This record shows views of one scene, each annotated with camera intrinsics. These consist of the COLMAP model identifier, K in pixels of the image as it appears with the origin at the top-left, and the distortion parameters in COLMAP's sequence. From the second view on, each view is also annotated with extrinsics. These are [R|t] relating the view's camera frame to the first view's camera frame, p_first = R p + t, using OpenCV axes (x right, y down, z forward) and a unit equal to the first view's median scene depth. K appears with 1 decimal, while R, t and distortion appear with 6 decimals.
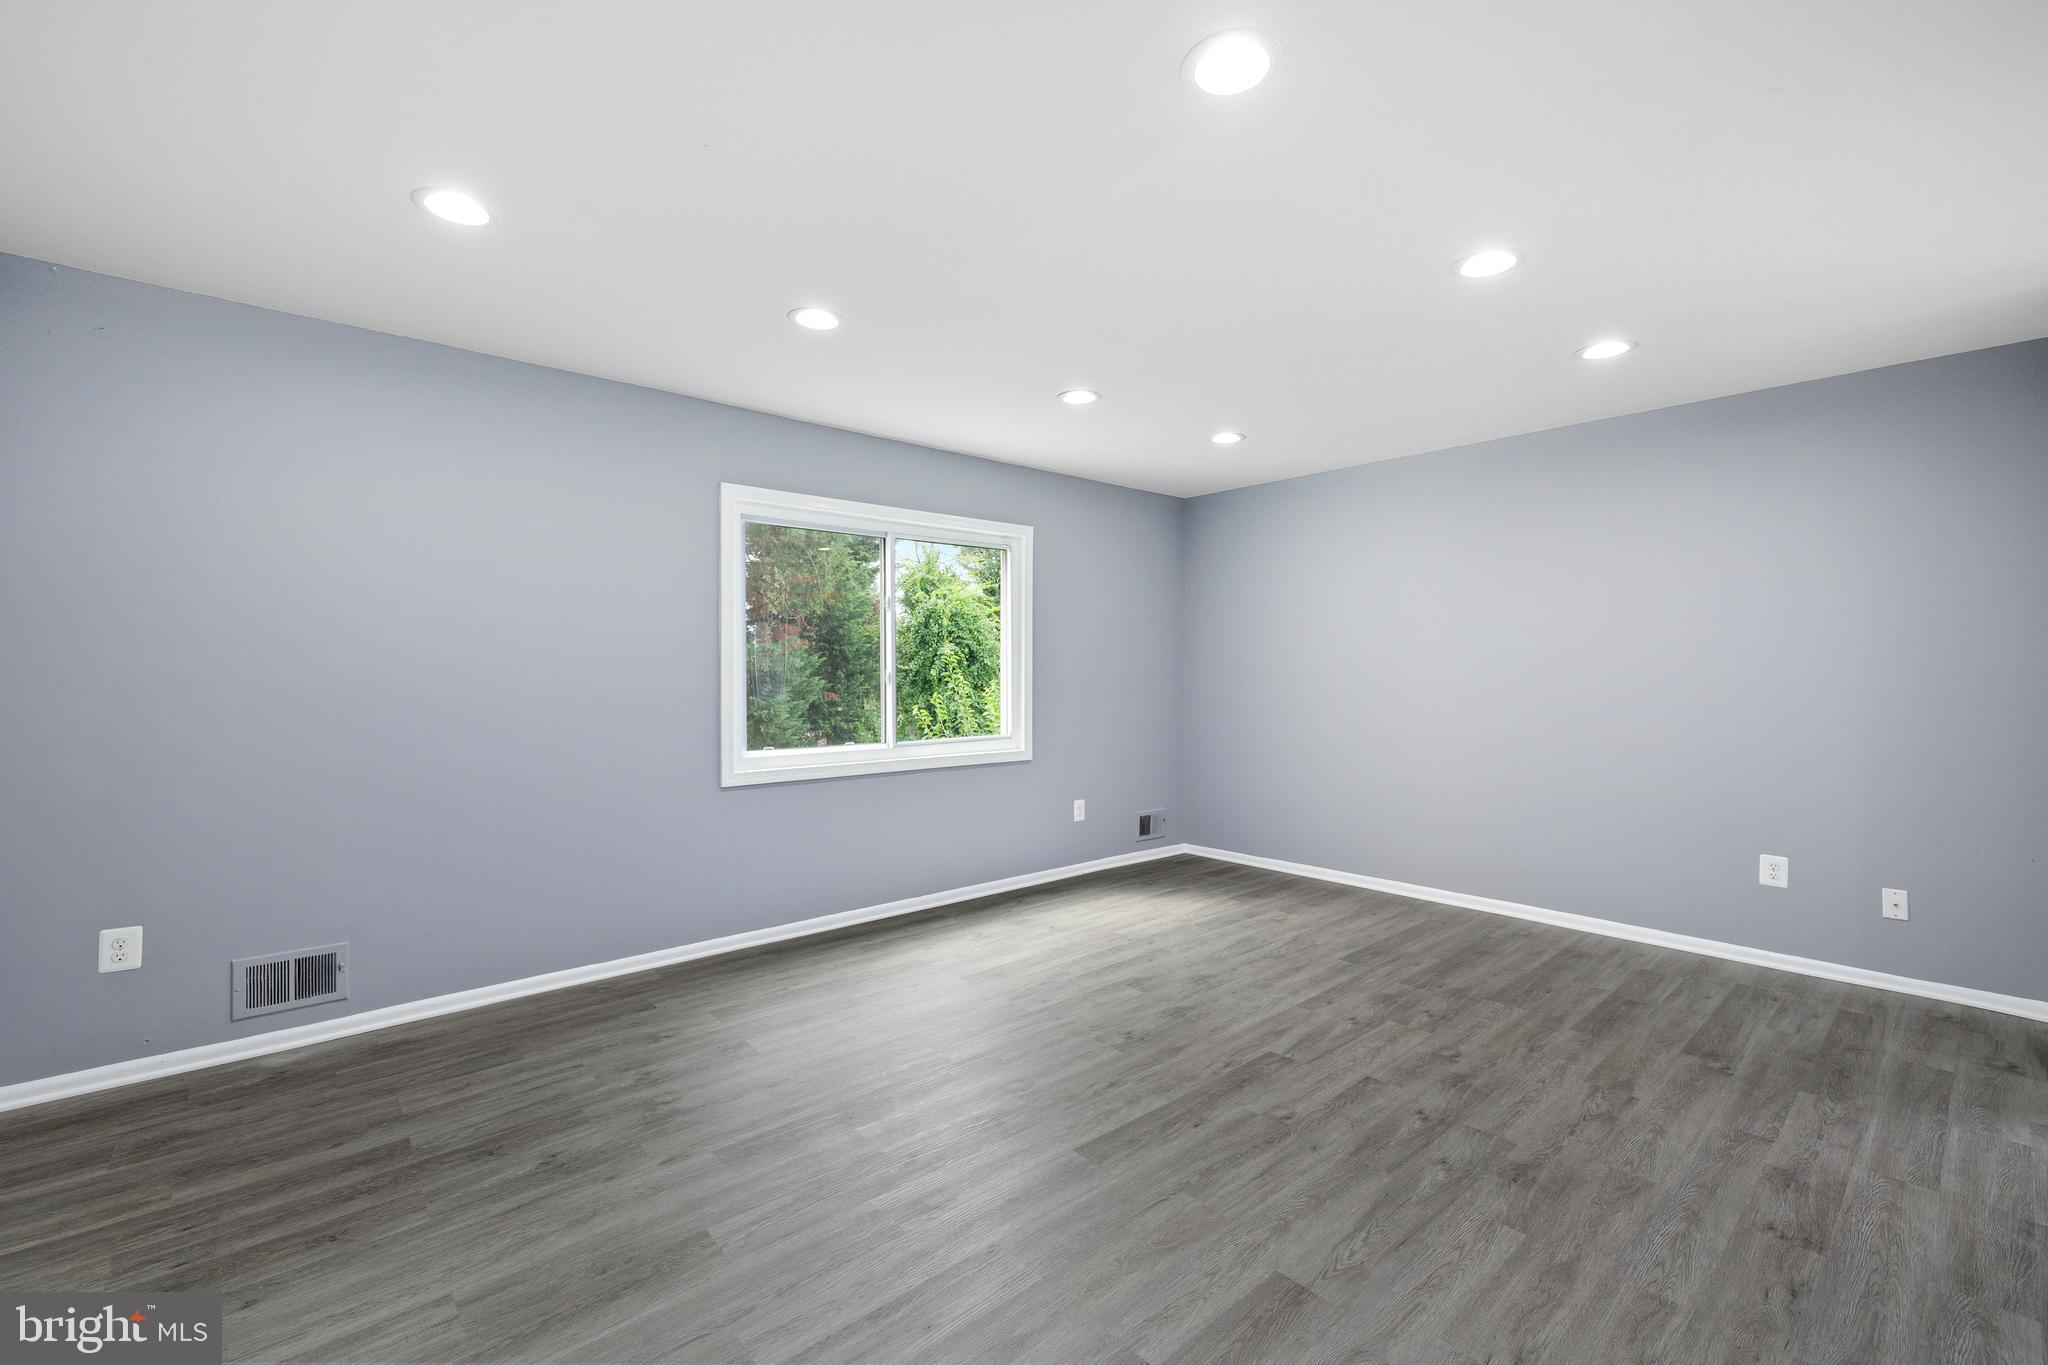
lens RADIAL K [[863.7, 0, 1021.1], [0, 863.7, 674.4], [0, 0, 1]] dist [-0.000006, -0.000334]
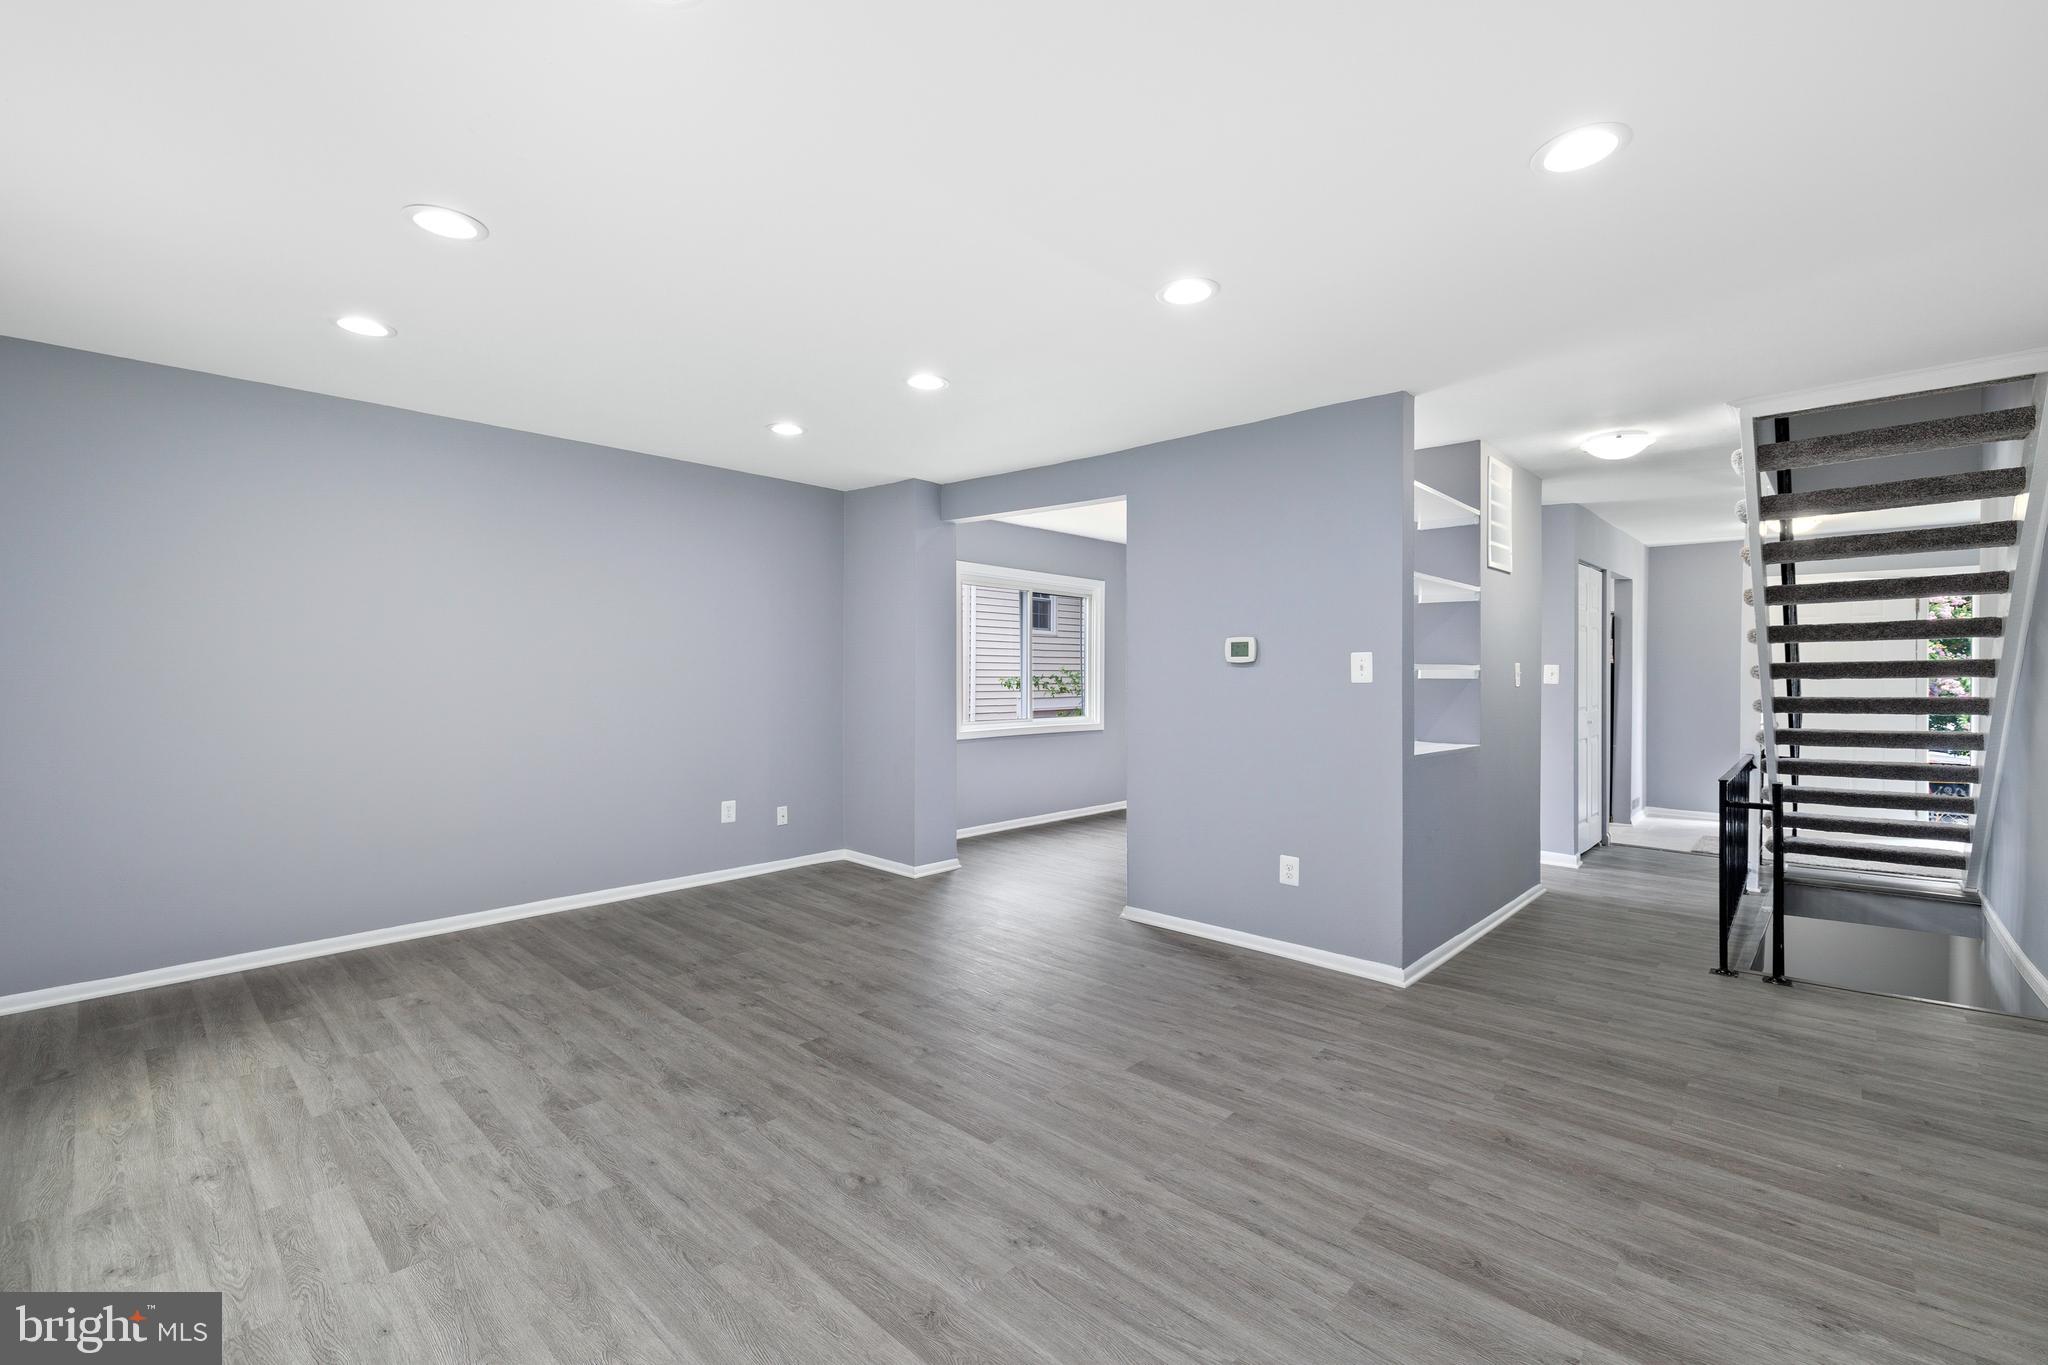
lens RADIAL K [[863.7, 0, 1028.7], [0, 863.7, 680.3], [0, 0, 1]] dist [-0.000006, -0.000334]
pose [[-0.095792, -0.012280, 0.995326, -0.753468], [-0.001327, 0.999925, 0.012209, -0.008834], [-0.995400, -0.000151, -0.095801, 0.829148]]
